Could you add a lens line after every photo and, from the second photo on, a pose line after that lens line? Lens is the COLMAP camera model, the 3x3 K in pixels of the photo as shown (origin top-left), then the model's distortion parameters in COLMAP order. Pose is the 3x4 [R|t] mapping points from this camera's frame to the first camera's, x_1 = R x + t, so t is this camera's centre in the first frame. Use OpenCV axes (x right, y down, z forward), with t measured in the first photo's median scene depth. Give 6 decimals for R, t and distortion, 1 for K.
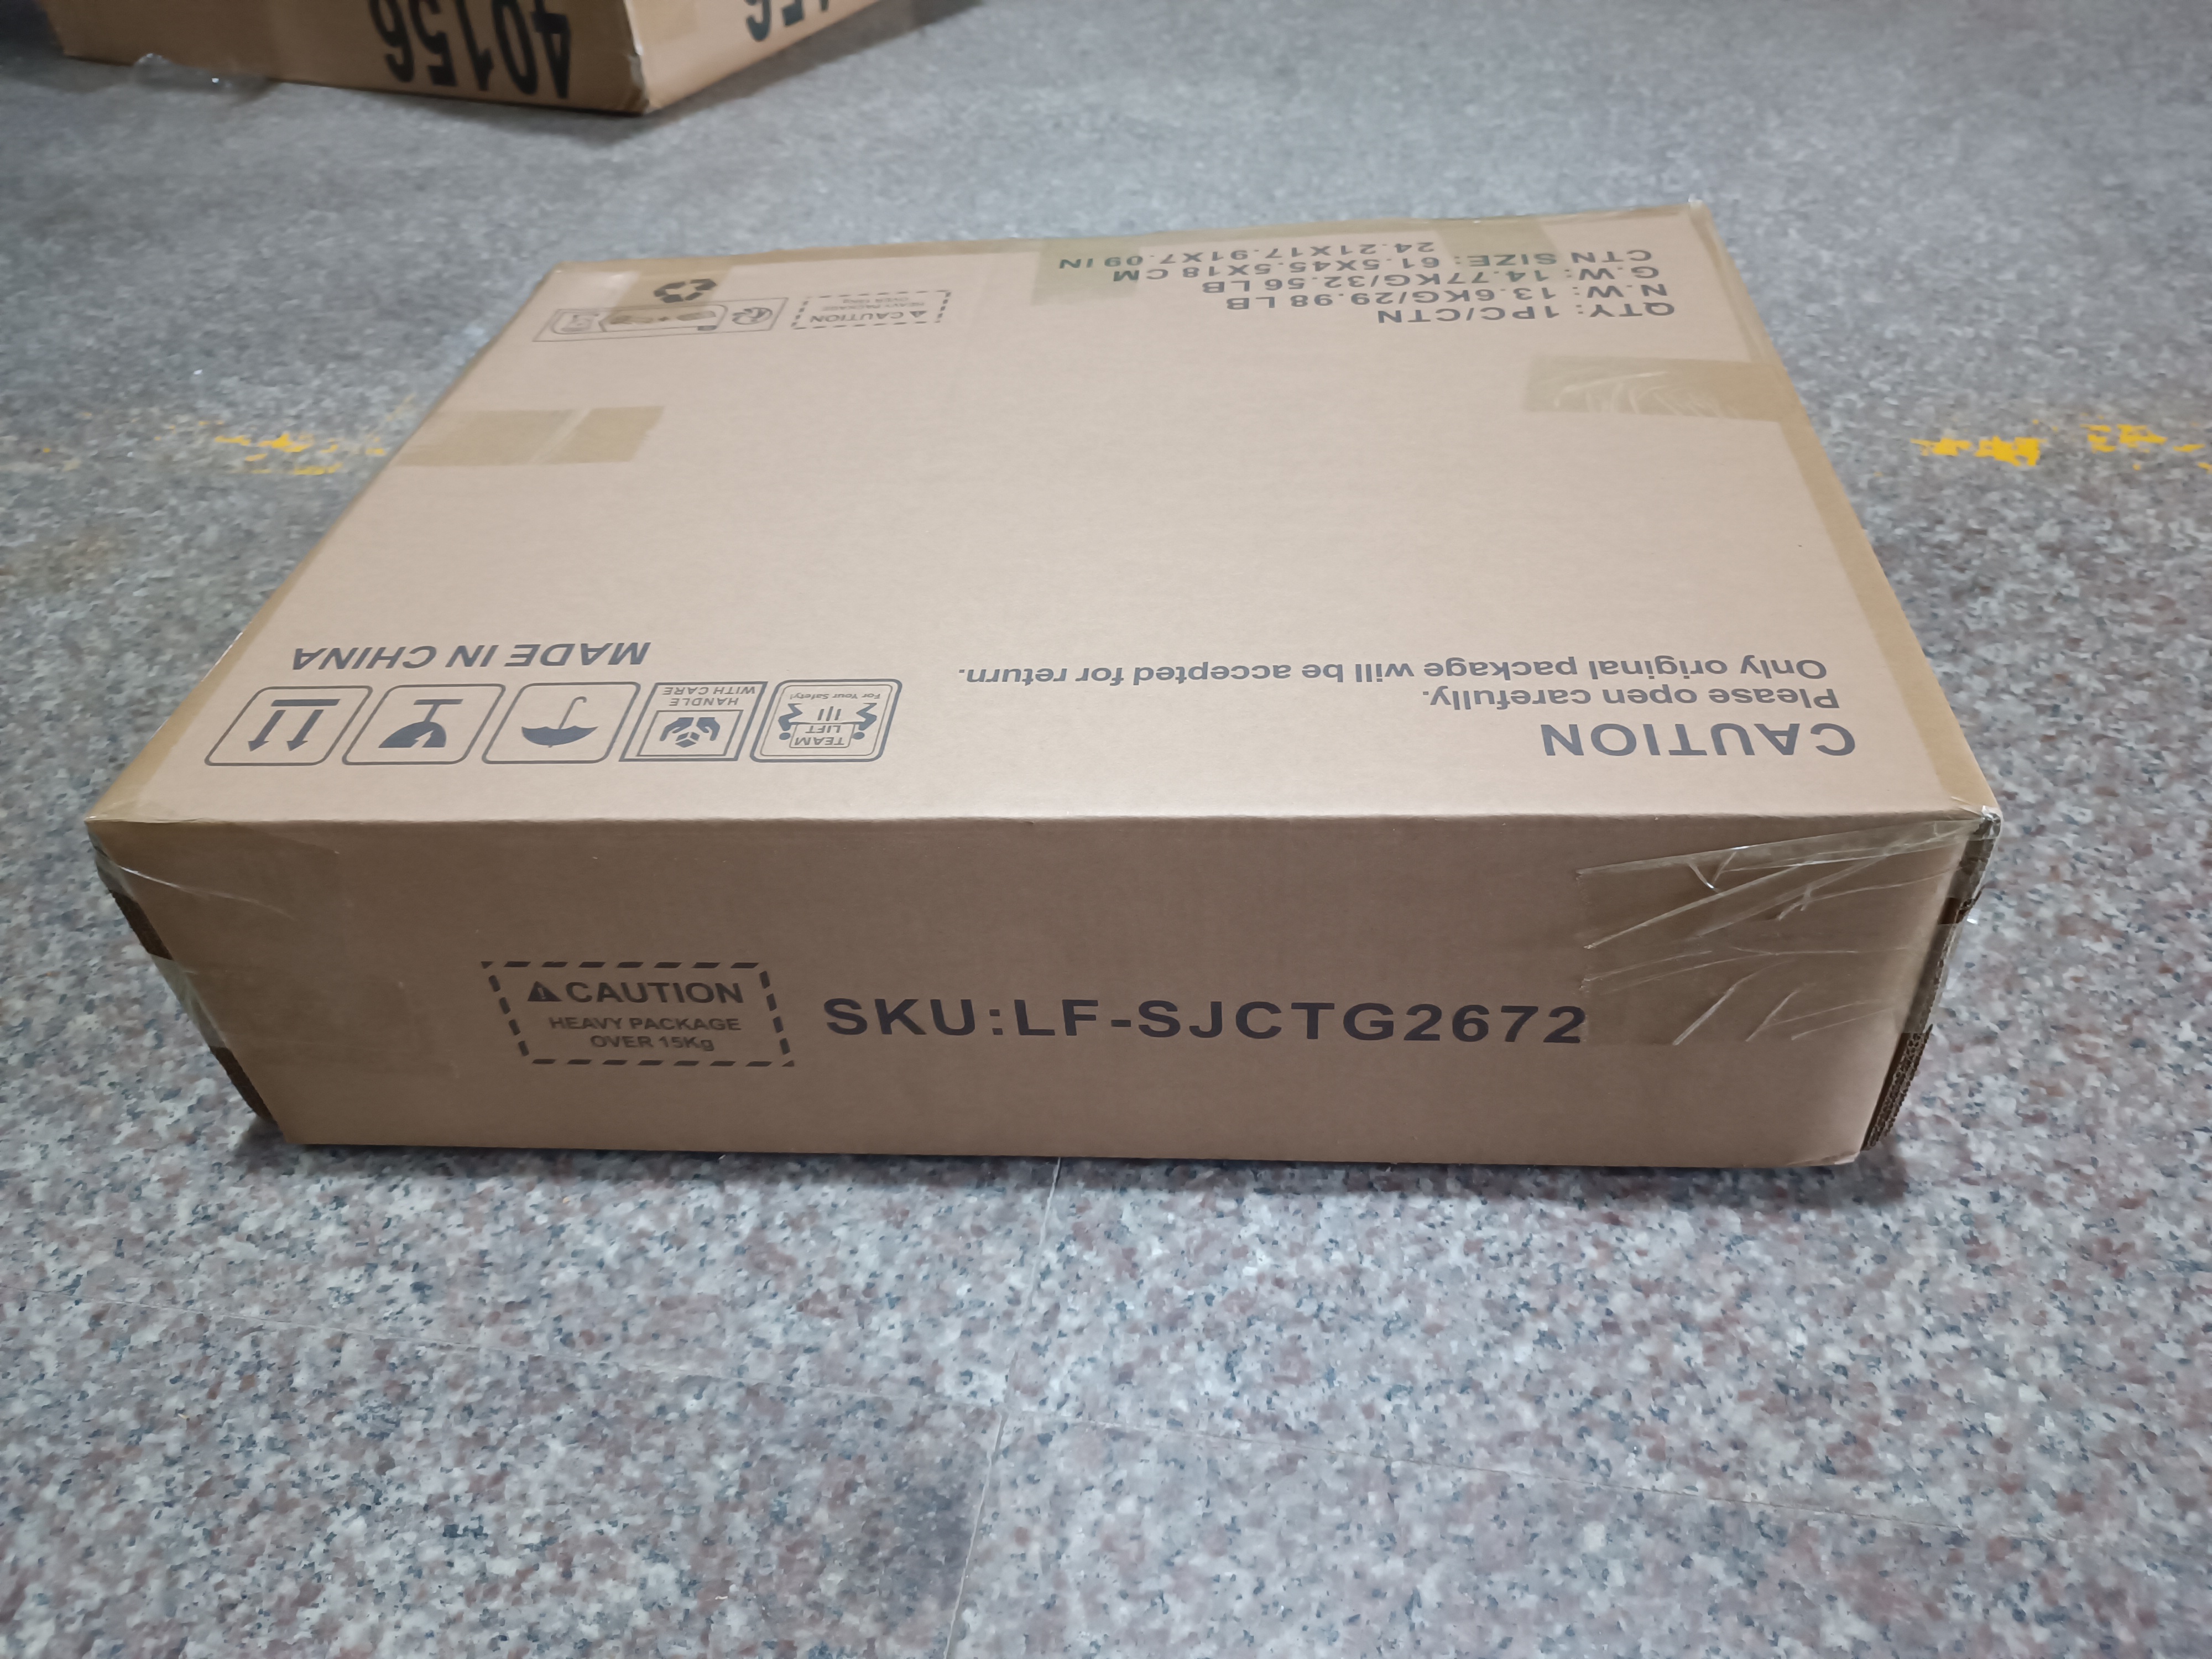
lens RADIAL K [[1608.6, 0, 1094.2], [0, 1608.6, 823.7], [0, 0, 1]] dist [0.001905, -0.013577]
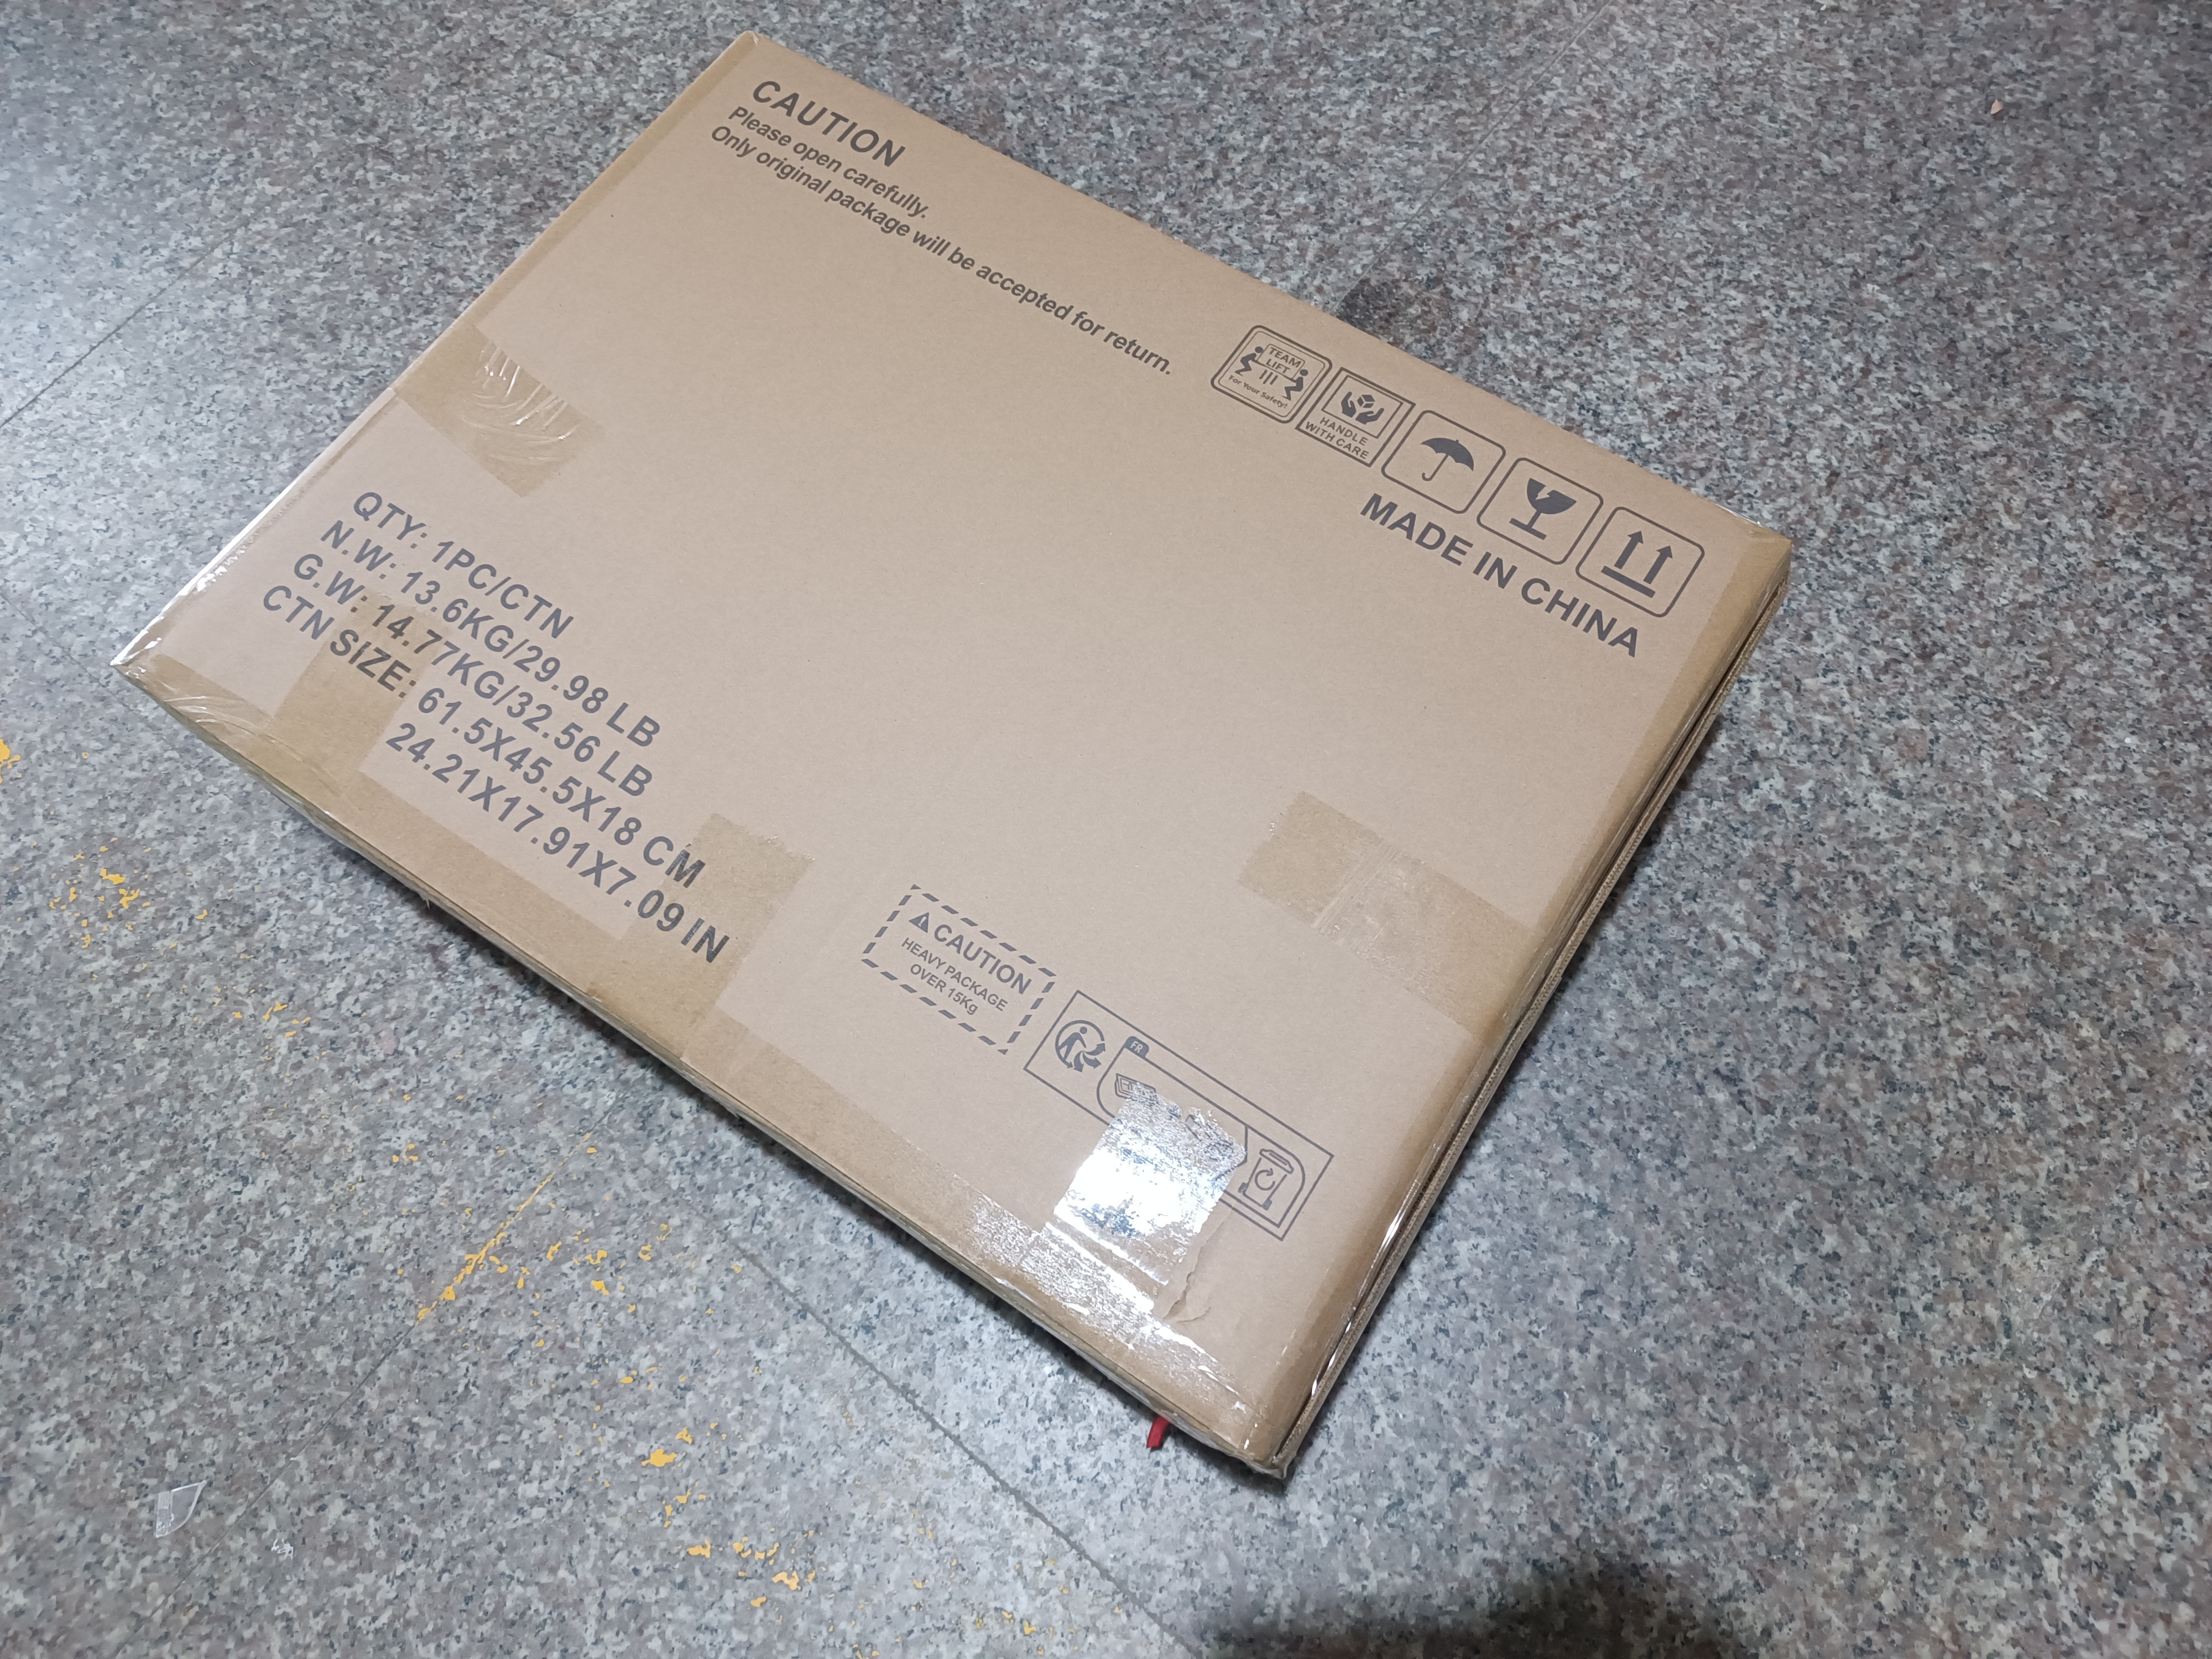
lens RADIAL K [[1608.6, 0, 1103.3], [0, 1608.6, 830.7], [0, 0, 1]] dist [0.001905, -0.013577]
pose [[-0.870875, -0.402517, 0.282058, -0.568427], [0.396839, -0.237251, 0.886697, -1.402110], [-0.289992, 0.884134, 0.366350, 0.833836]]
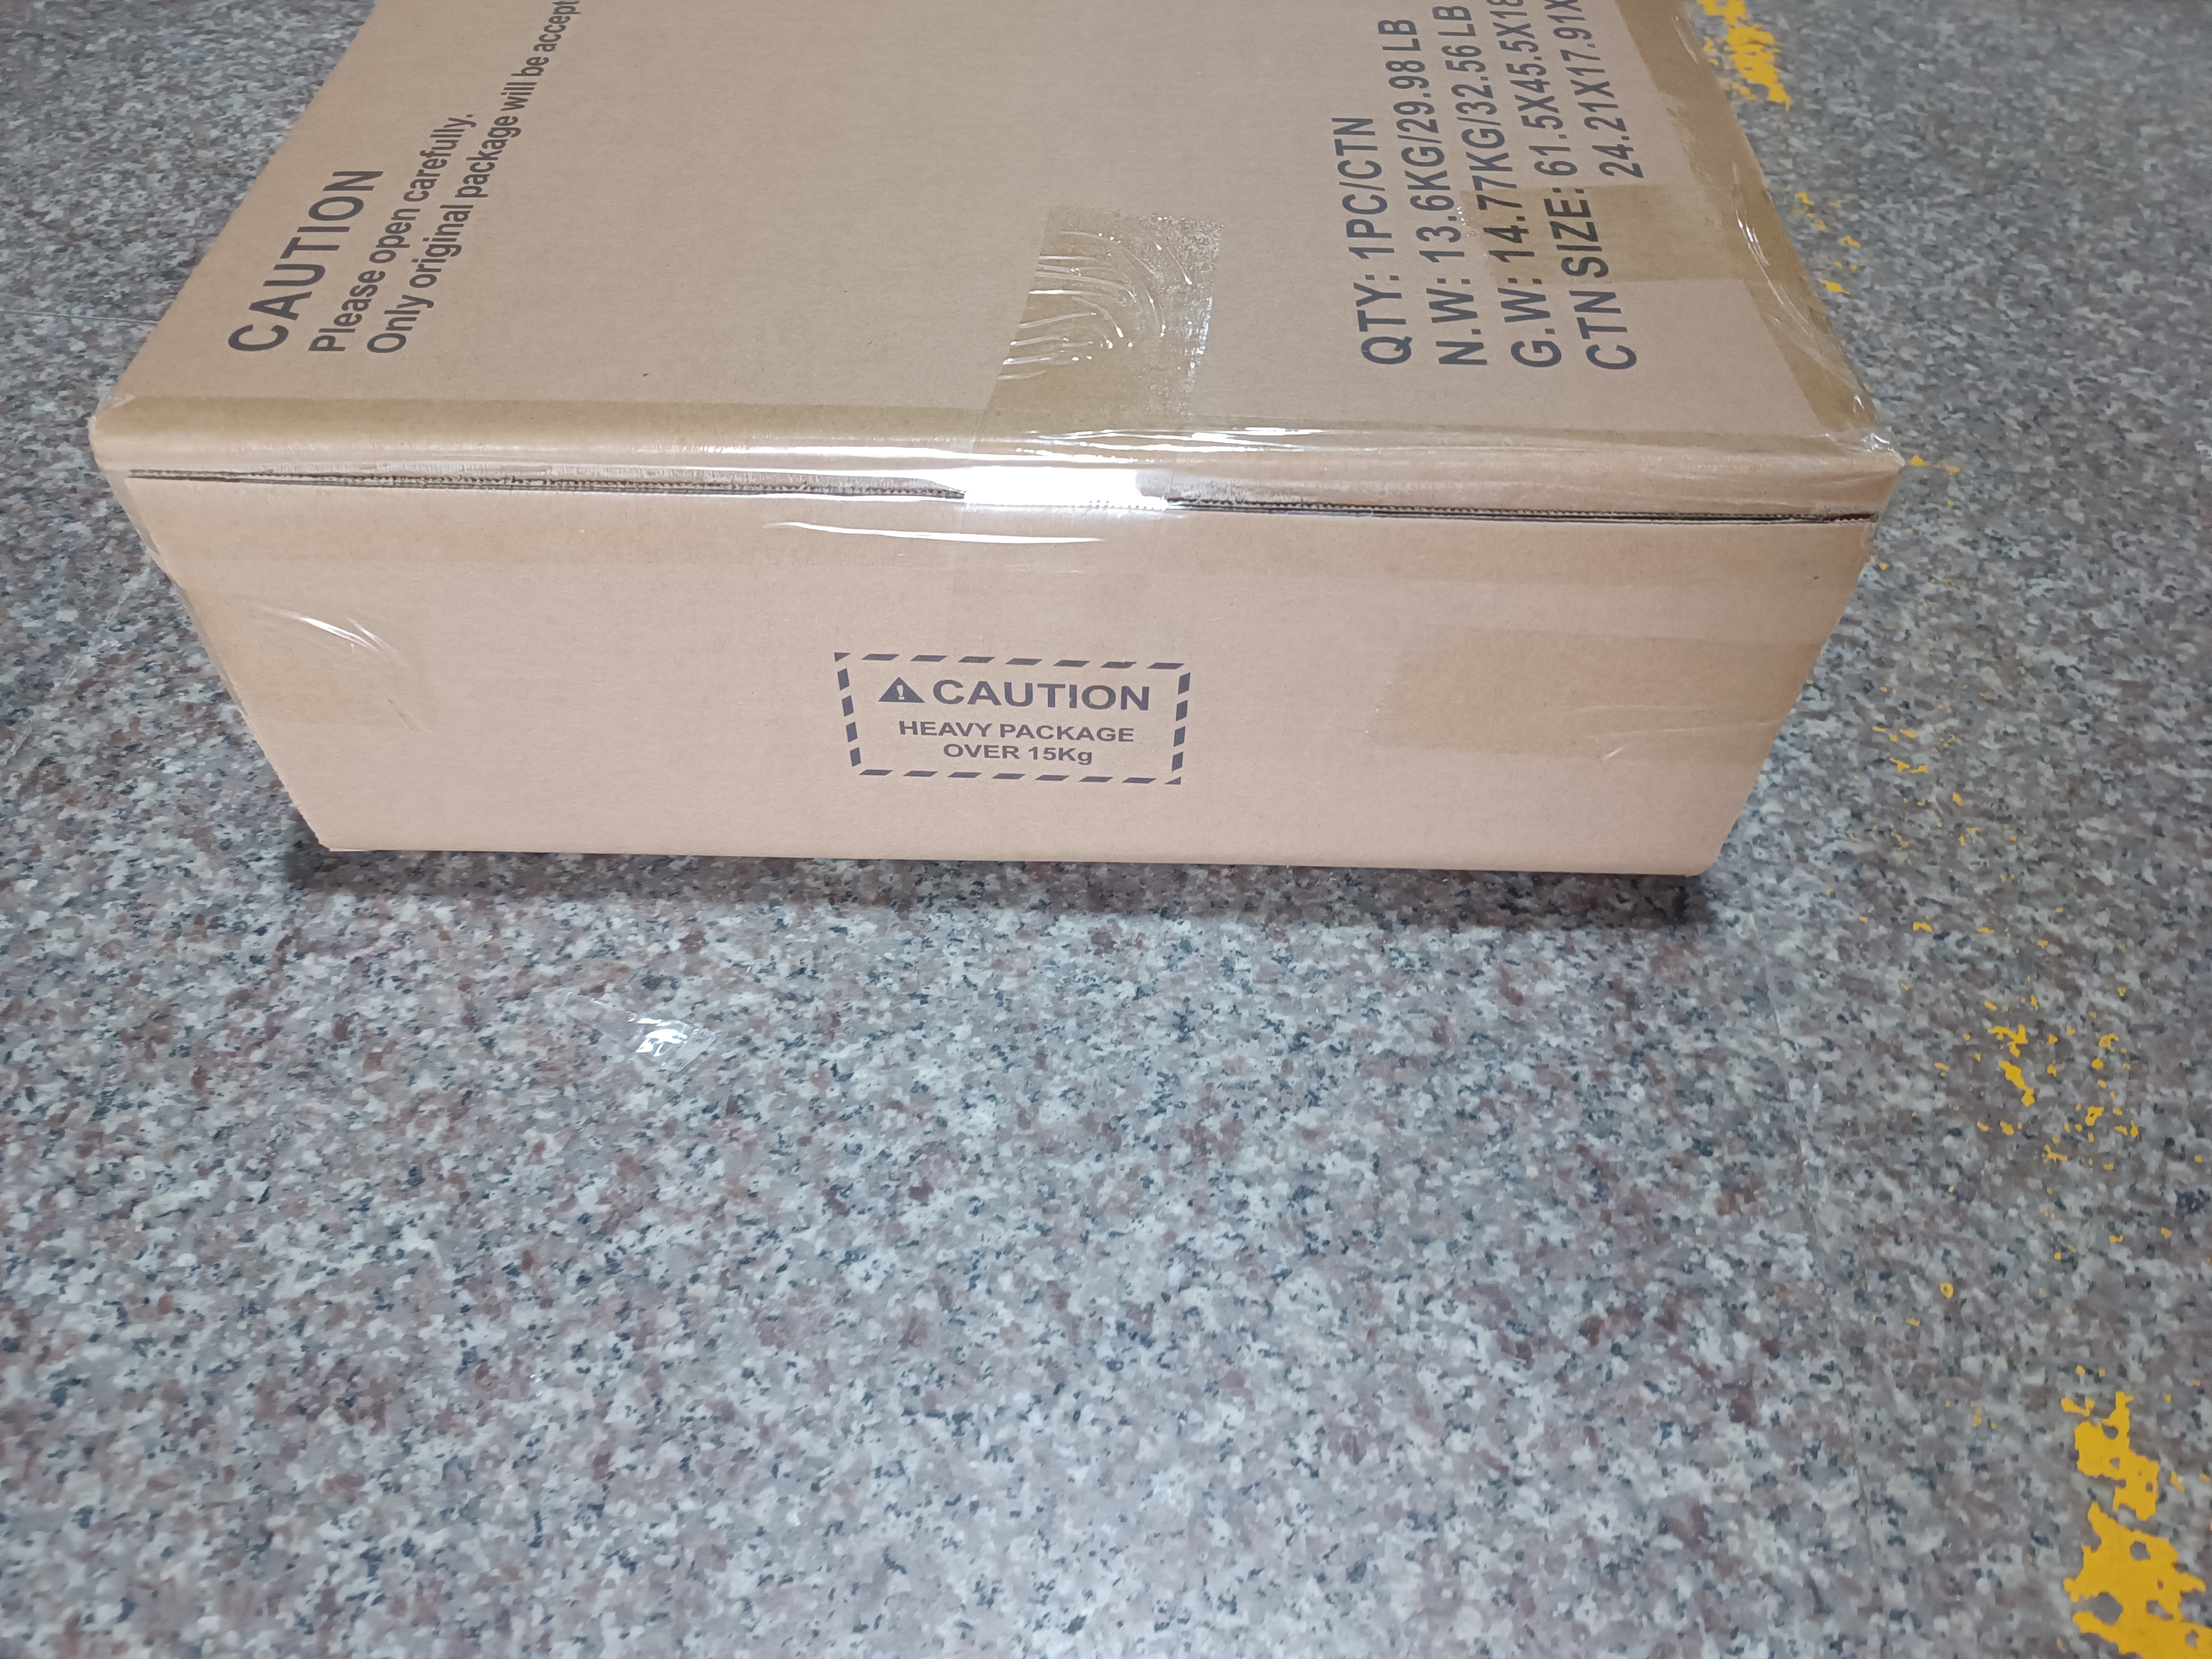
lens RADIAL K [[1608.6, 0, 1109.9], [0, 1608.6, 826.9], [0, 0, 1]] dist [0.001905, -0.013577]
pose [[0.066371, 0.818471, -0.570702, 1.047297], [-0.671653, 0.459624, 0.581057, -0.651121], [0.737886, 0.344748, 0.580235, 0.801571]]
